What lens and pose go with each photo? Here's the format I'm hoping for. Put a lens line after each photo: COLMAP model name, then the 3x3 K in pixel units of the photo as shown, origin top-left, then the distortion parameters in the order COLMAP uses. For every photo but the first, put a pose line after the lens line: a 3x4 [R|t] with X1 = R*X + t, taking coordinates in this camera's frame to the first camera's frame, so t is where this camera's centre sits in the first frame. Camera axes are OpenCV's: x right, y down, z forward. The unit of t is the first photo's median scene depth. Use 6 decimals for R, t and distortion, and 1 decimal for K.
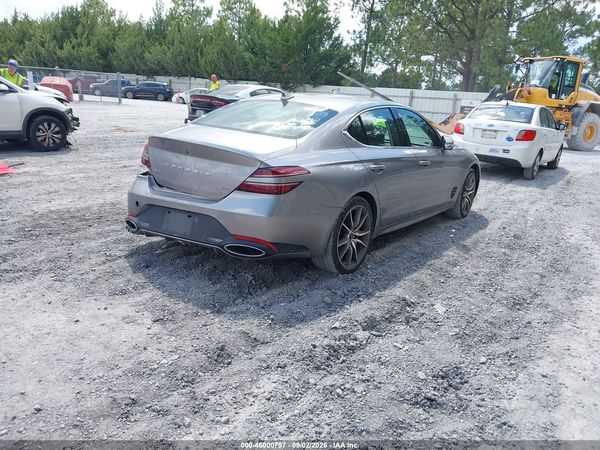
lens RADIAL K [[463.5, 0, 291.1], [0, 463.5, 224.1], [0, 0, 1]] dist [0.075225, -0.119798]
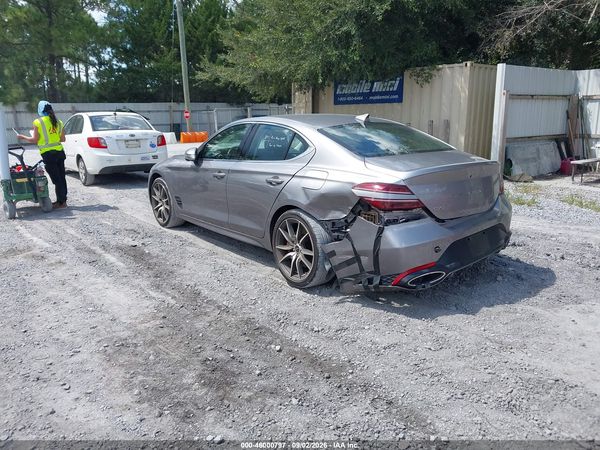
lens RADIAL K [[463.5, 0, 291.1], [0, 463.5, 224.1], [0, 0, 1]] dist [0.075225, -0.119798]
pose [[0.287905, -0.286189, 0.913896, -1.215073], [0.290868, 0.935352, 0.201276, -0.349721], [-0.912418, 0.207875, 0.352536, 0.949699]]
